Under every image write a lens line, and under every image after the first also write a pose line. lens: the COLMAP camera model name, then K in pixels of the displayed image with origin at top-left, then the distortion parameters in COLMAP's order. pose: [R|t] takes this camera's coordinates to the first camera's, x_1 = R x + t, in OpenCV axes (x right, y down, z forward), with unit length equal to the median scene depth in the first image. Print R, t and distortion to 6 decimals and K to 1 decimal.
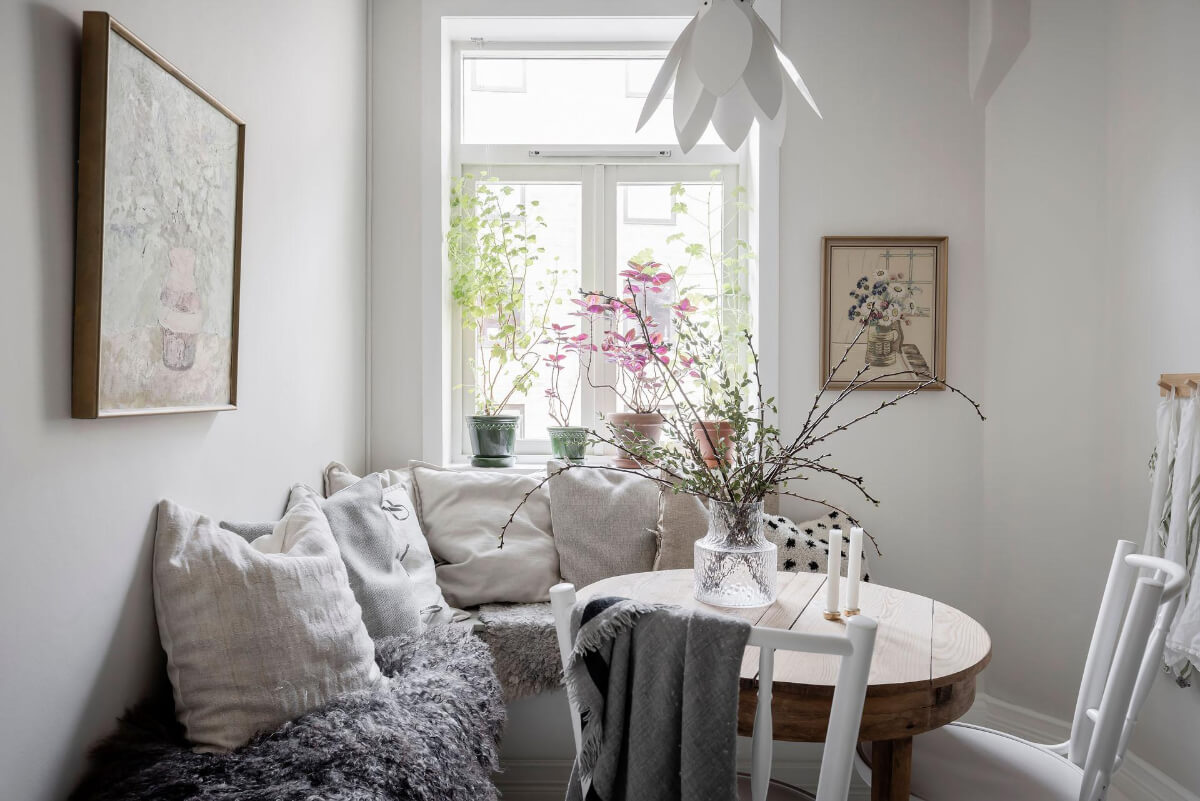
lens RADIAL K [[876.6, 0, 569.2], [0, 876.6, 426.7], [0, 0, 1]] dist [0.000041, 0.001258]
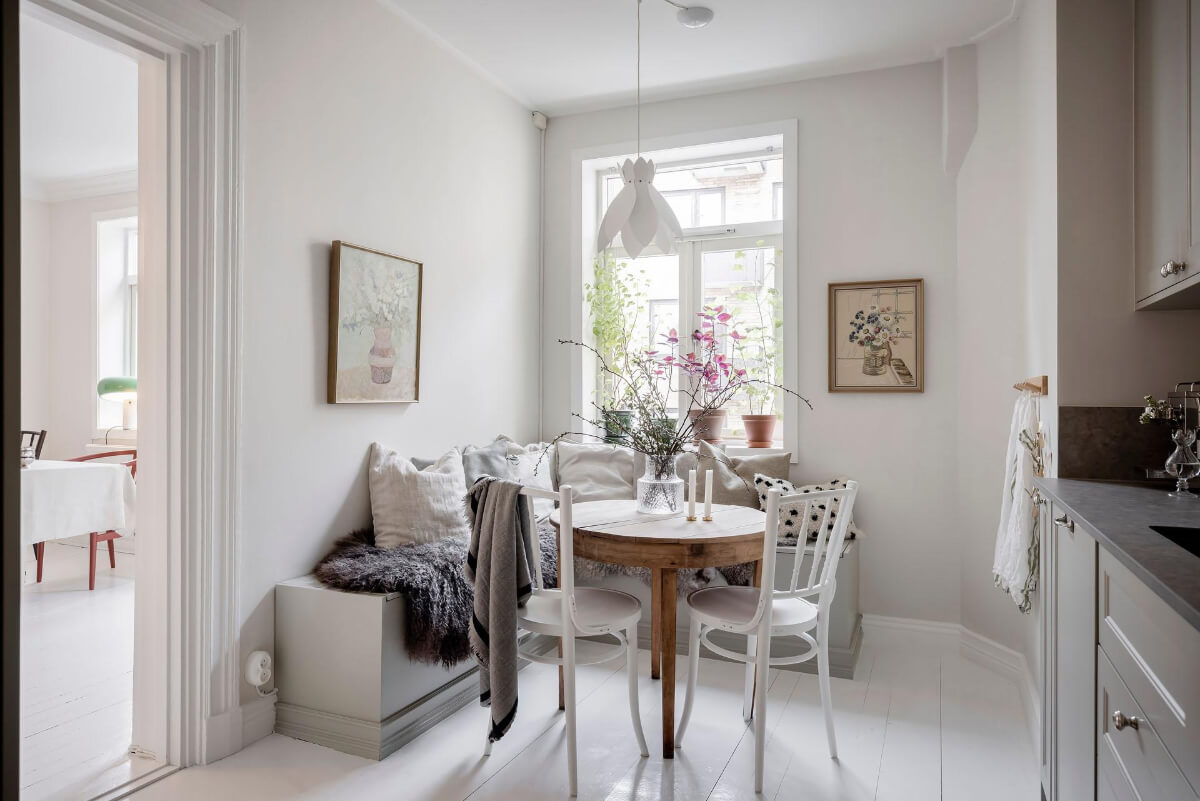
lens RADIAL K [[840.5, 0, 550.0], [0, 840.5, 401.3], [0, 0, 1]] dist [0.005904, -0.001241]
pose [[0.902370, 0.000527, -0.430962, 0.476505], [-0.016354, 0.999321, -0.033020, 0.024079], [0.430652, 0.036844, 0.901766, -0.409724]]
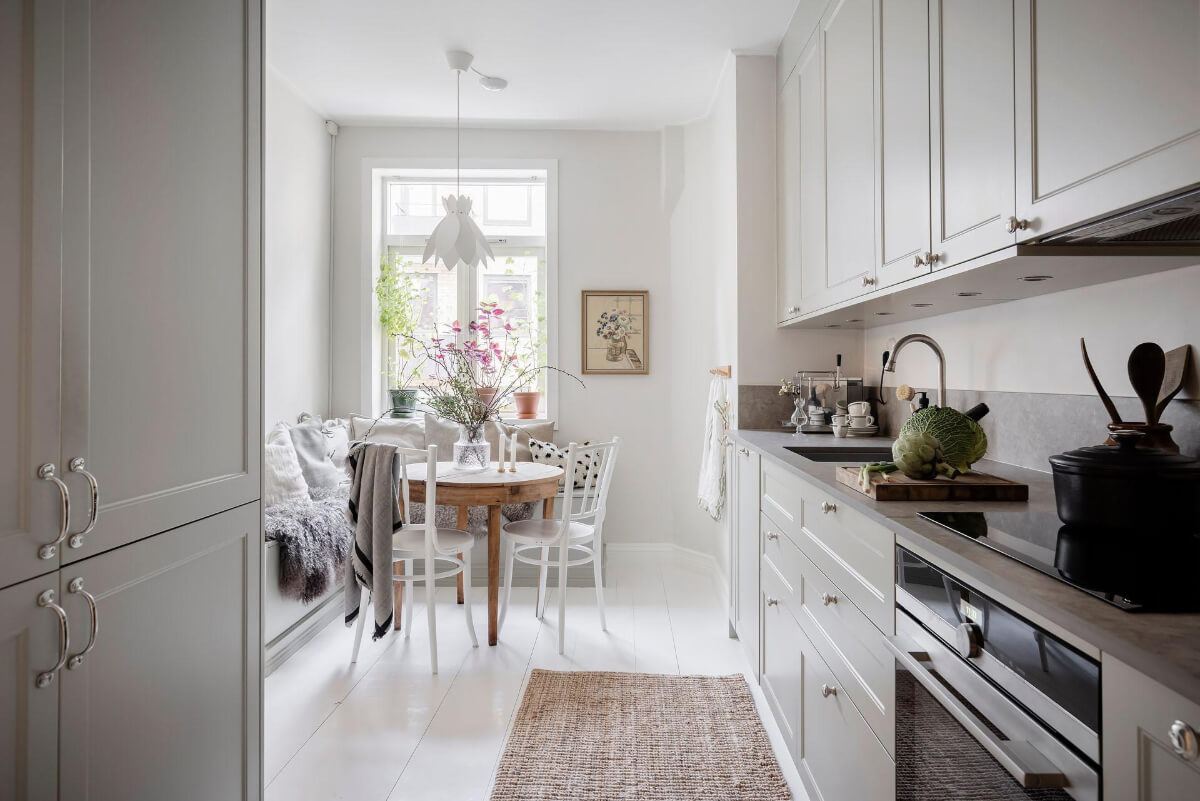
lens RADIAL K [[915.7, 0, 645.0], [0, 915.7, 378.5], [0, 0, 1]] dist [0.002638, -0.000733]
pose [[0.999892, -0.001171, 0.014651, 0.400250], [0.001684, 0.999384, -0.035056, 0.033514], [-0.014601, 0.035077, 0.999278, -0.908233]]
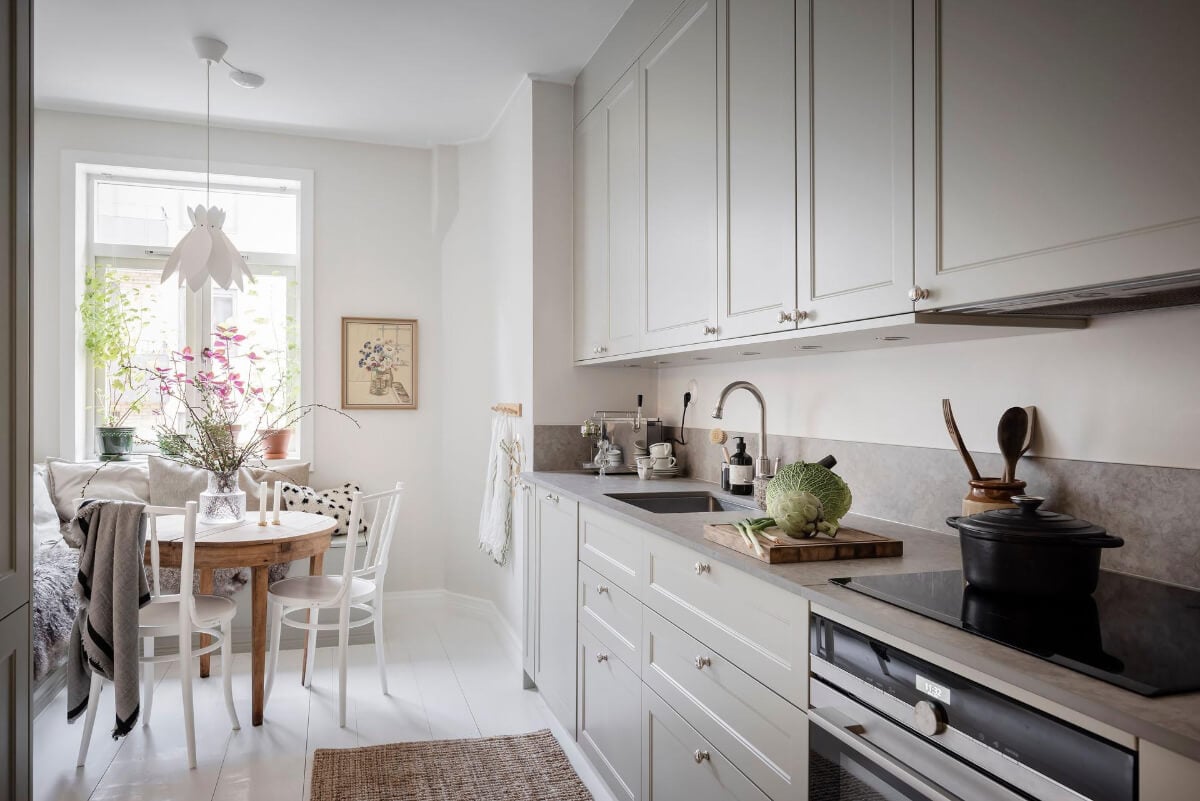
lens RADIAL K [[917.8, 0, 663.1], [0, 917.8, 406.2], [0, 0, 1]] dist [-0.002109, -0.005423]
pose [[0.941676, -0.000489, 0.336521, 0.283812], [0.009856, 0.999610, -0.026128, 0.002451], [-0.336377, 0.027921, 0.941313, -0.836630]]
